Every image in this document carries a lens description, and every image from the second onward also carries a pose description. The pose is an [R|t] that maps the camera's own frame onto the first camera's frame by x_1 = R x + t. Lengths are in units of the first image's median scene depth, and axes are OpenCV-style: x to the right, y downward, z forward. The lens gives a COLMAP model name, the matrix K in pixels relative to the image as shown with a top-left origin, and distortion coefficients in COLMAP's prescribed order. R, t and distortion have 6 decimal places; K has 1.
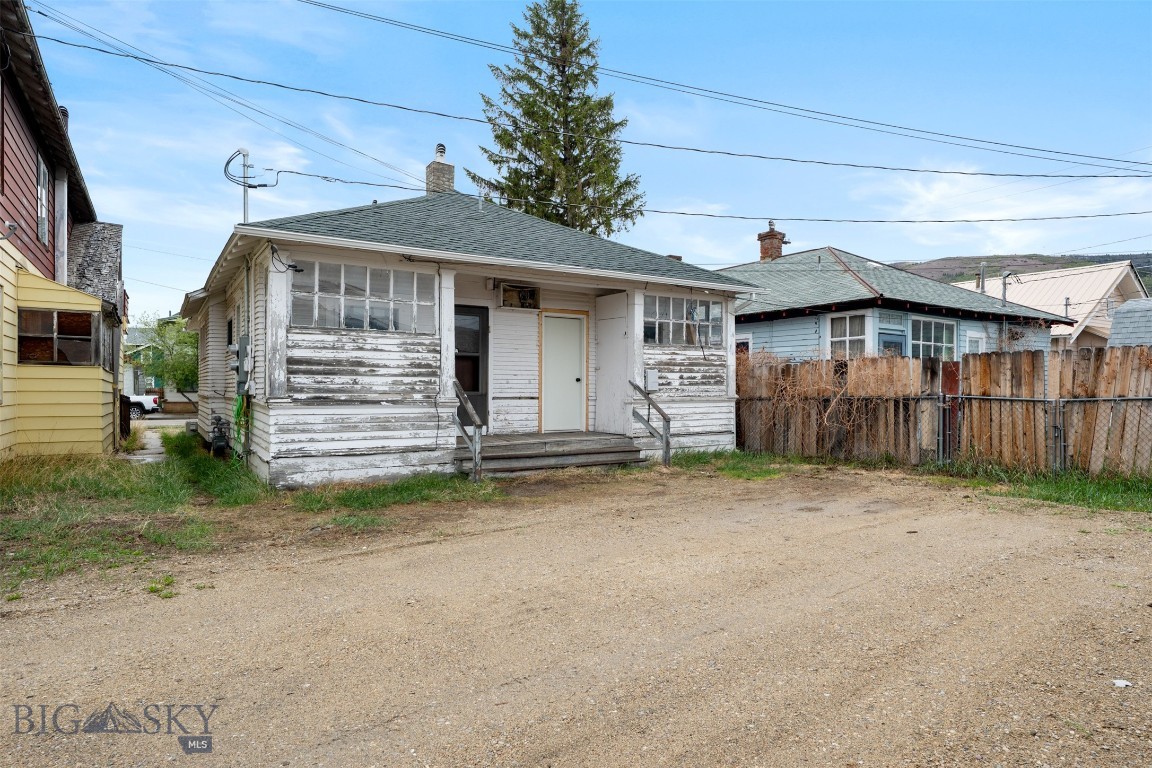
lens RADIAL K [[656.6, 0, 576.0], [0, 656.6, 384.0], [0, 0, 1]] dist [0.001619, -0.000215]
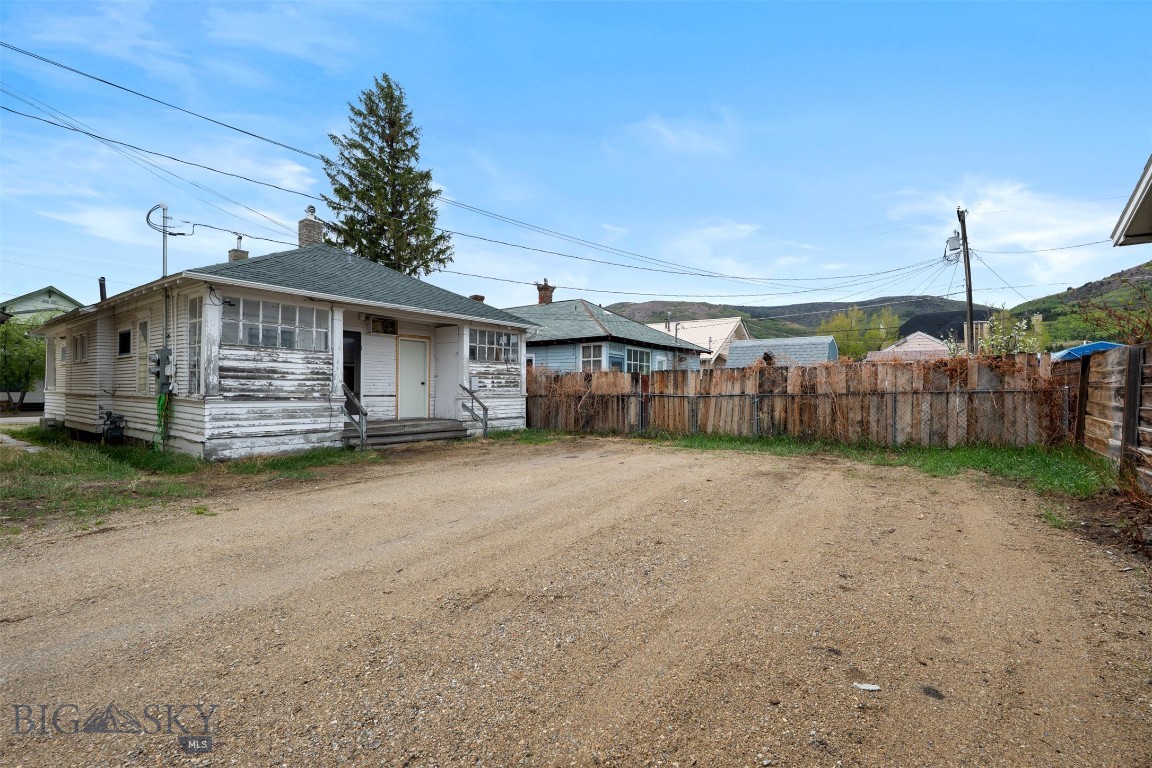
lens RADIAL K [[525.6, 0, 576.0], [0, 525.6, 384.0], [0, 0, 1]] dist [0.000221, 0.000004]
pose [[0.935052, 0.006101, 0.354459, -0.097625], [-0.005189, 0.999980, -0.003523, -0.002660], [-0.354474, 0.001455, 0.935065, -0.235087]]
